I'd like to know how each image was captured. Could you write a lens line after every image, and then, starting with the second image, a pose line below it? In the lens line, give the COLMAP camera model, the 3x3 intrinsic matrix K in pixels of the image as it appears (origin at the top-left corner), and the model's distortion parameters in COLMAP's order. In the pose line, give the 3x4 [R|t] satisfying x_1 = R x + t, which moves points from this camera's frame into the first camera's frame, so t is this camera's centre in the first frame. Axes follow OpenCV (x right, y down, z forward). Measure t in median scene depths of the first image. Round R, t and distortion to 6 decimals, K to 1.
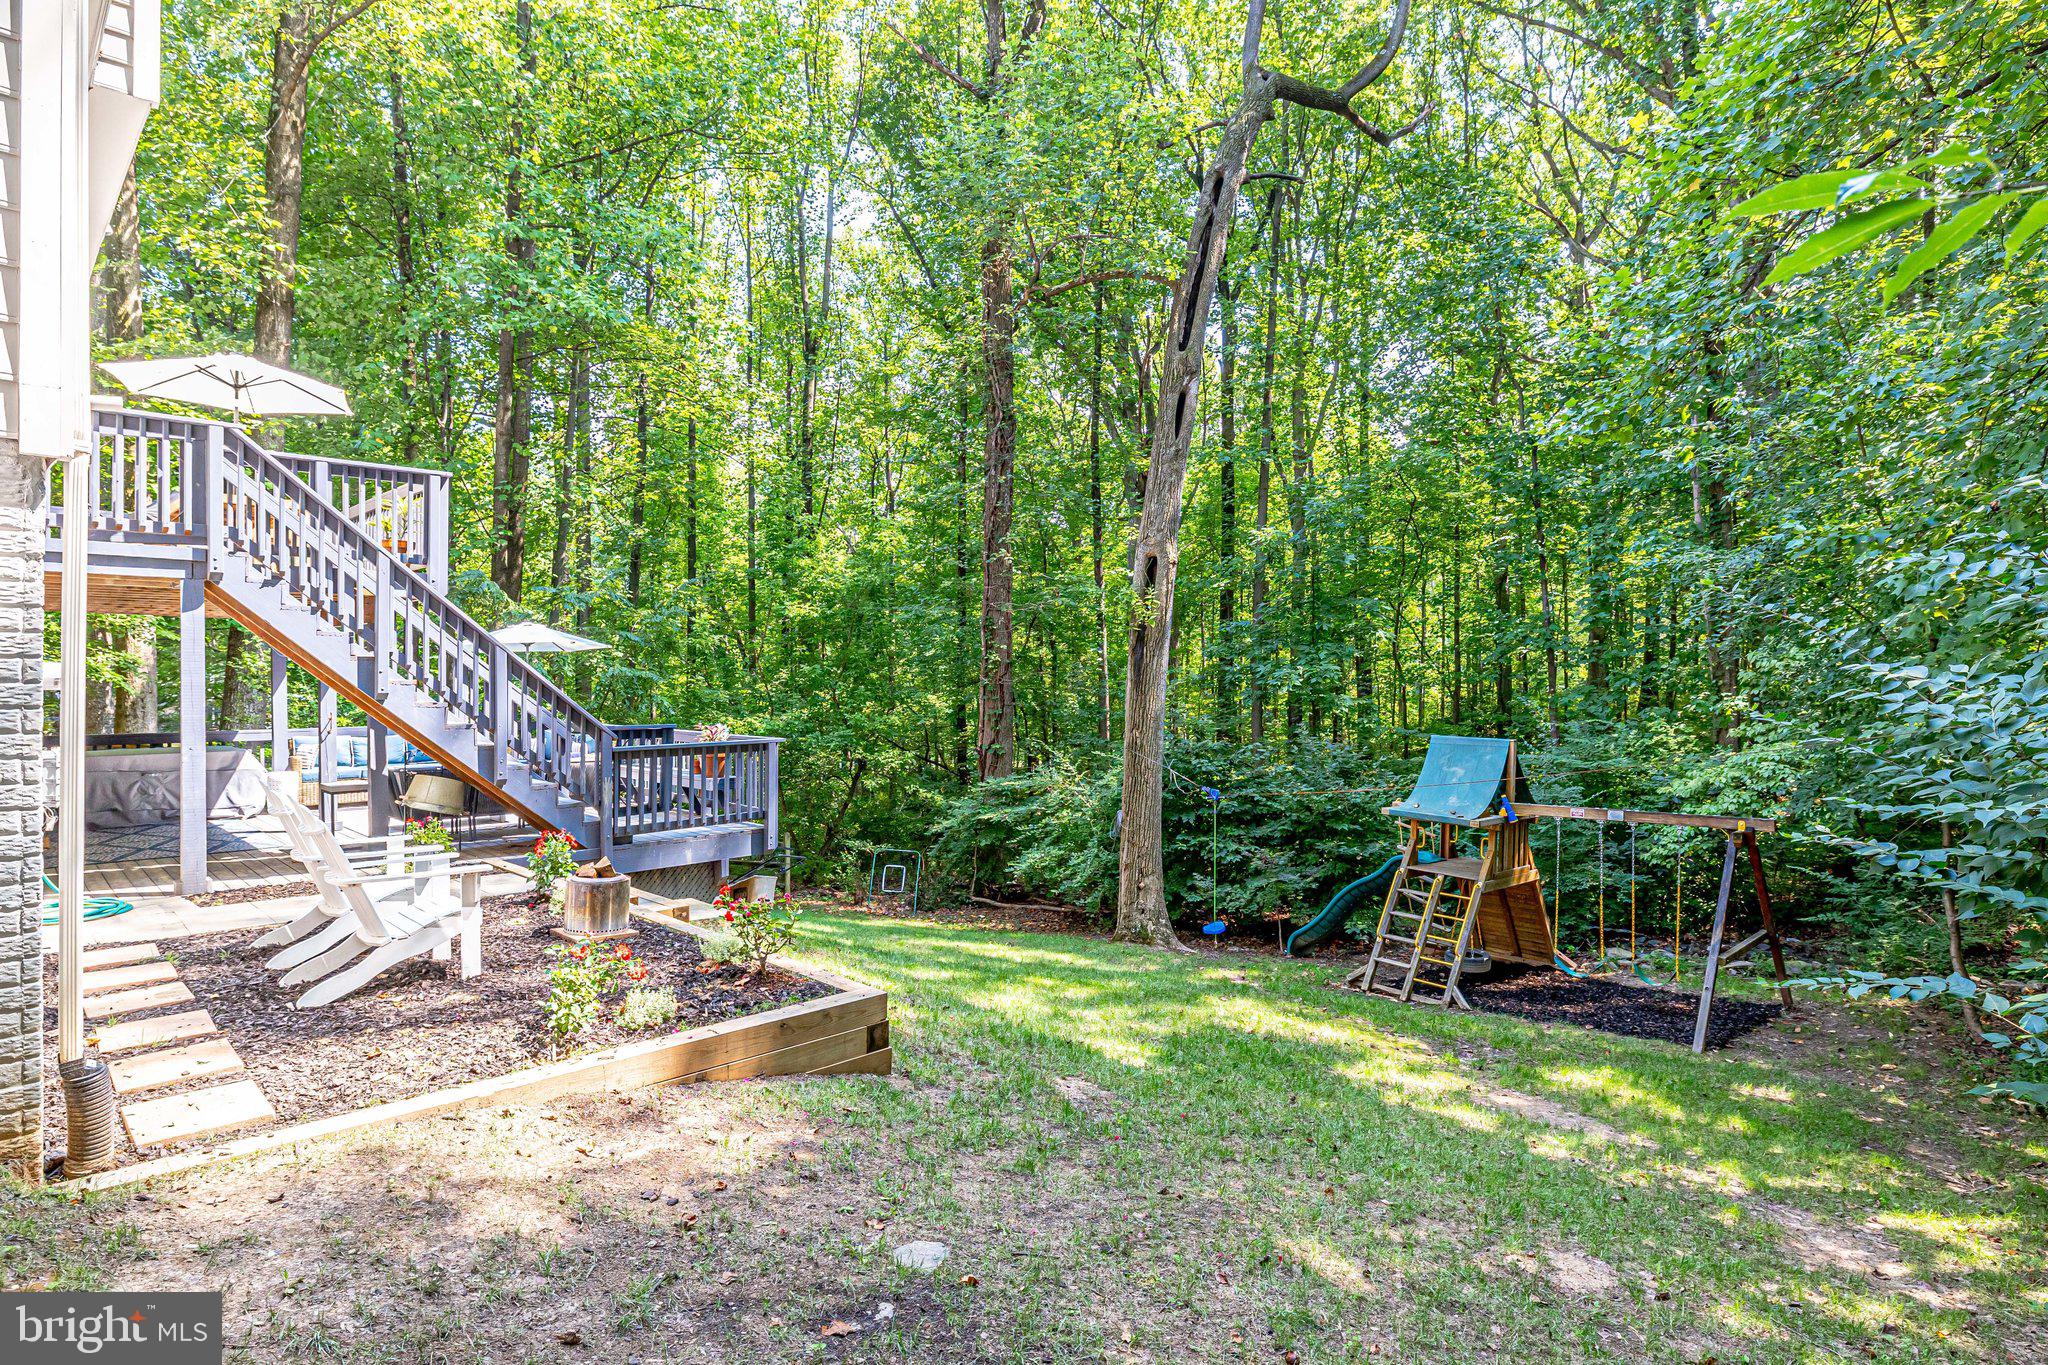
lens RADIAL K [[1039.5, 0, 1034.0], [0, 1039.5, 648.7], [0, 0, 1]] dist [-0.018677, -0.000222]
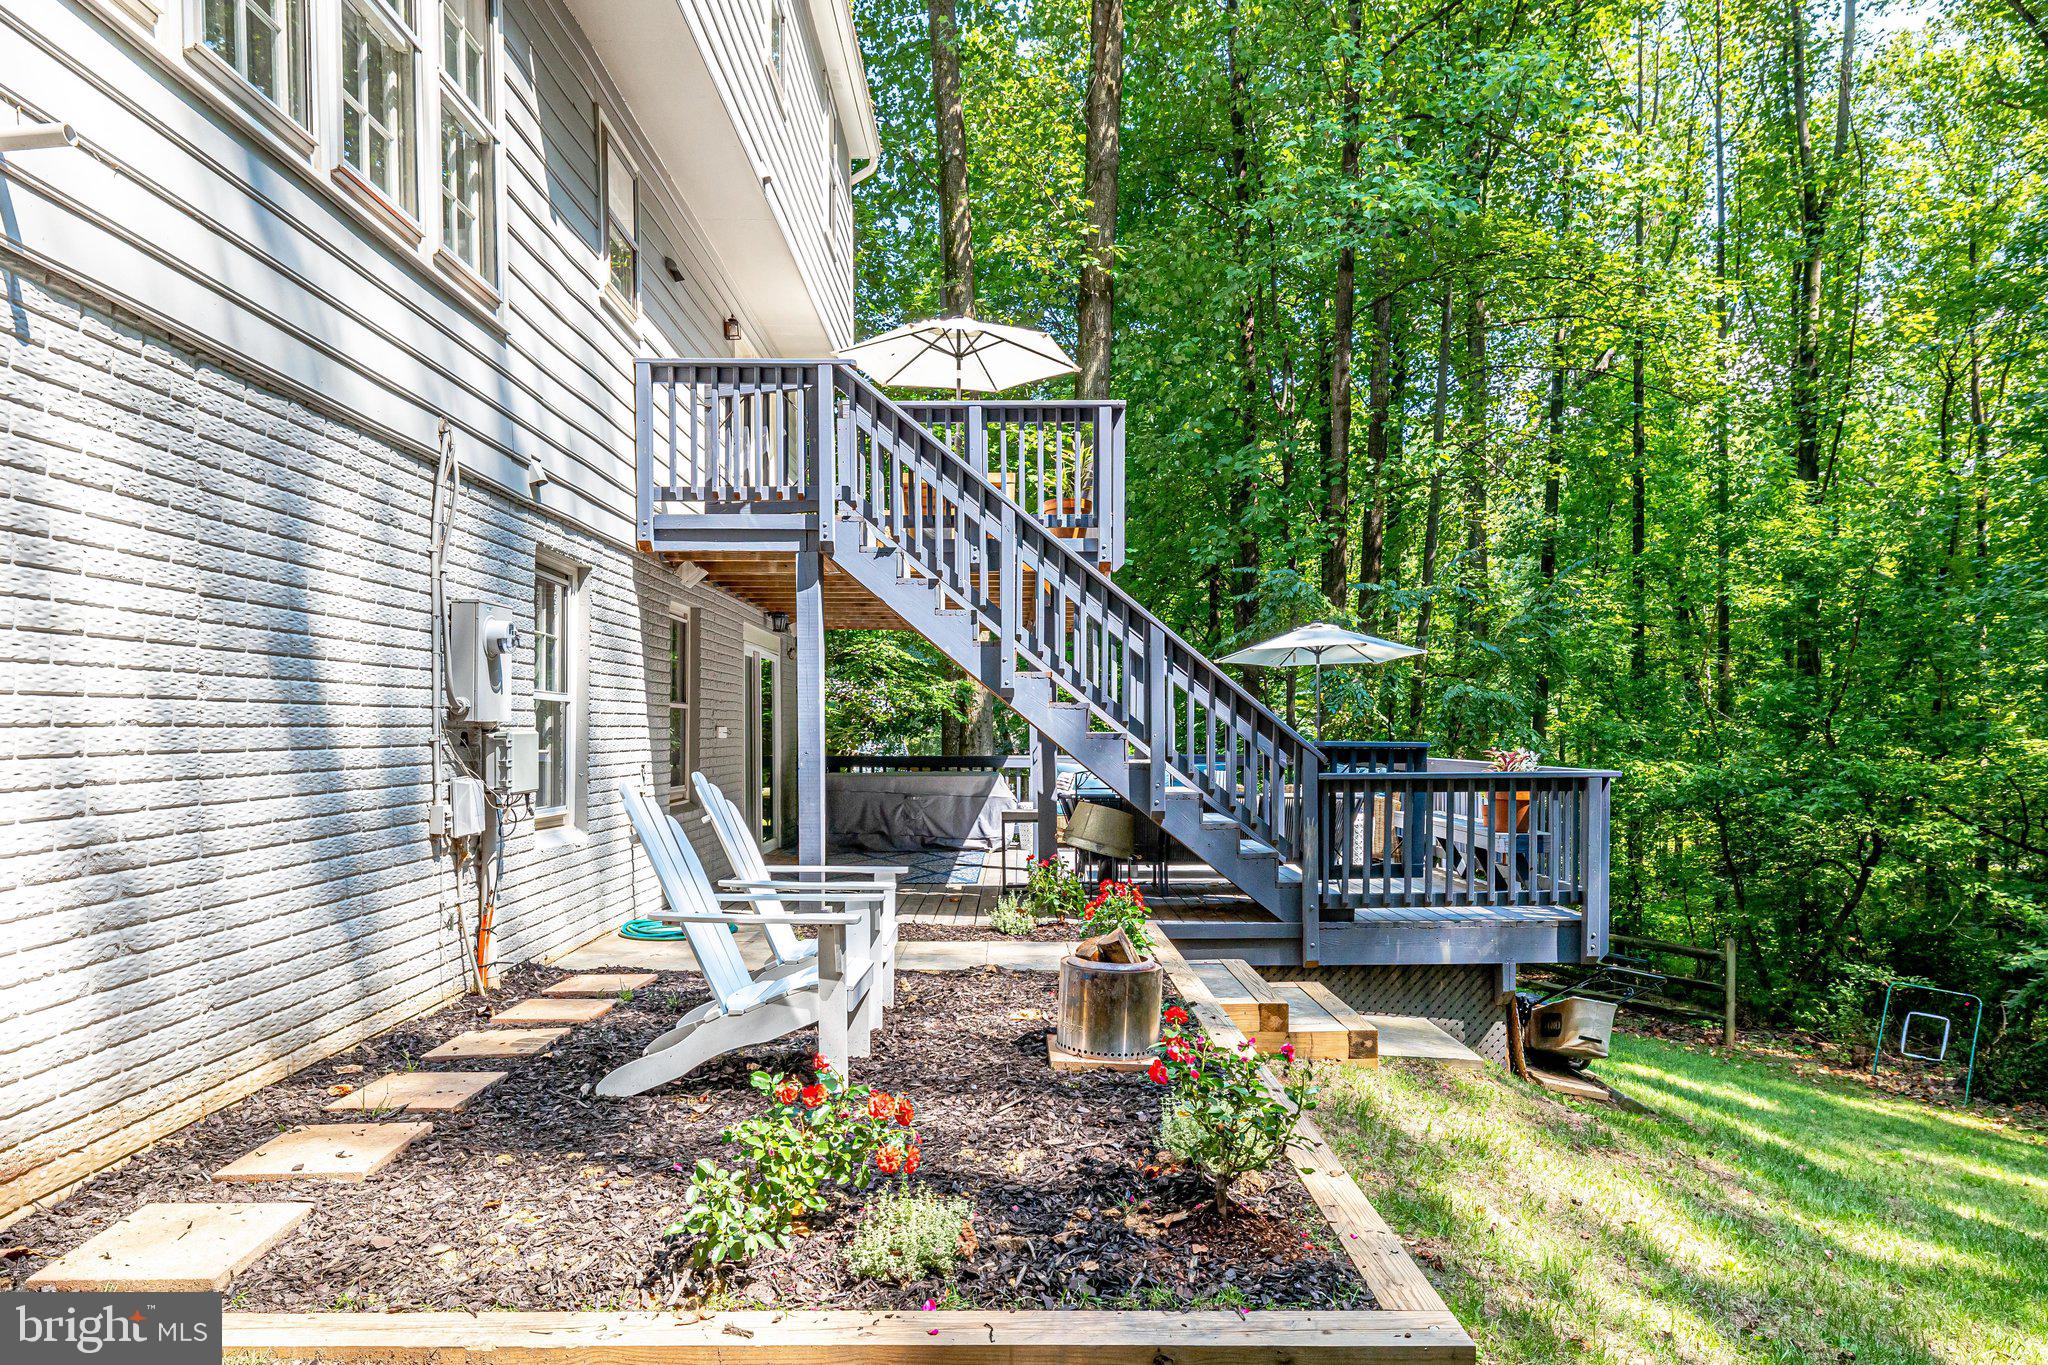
lens RADIAL K [[1286.4, 0, 1025.2], [0, 1286.4, 743.1], [0, 0, 1]] dist [-0.001668, -0.000889]
pose [[0.708393, 0.004617, -0.705803, 0.036737], [0.023459, 0.999272, 0.030081, 0.044368], [0.705428, -0.037867, 0.707769, 0.271022]]
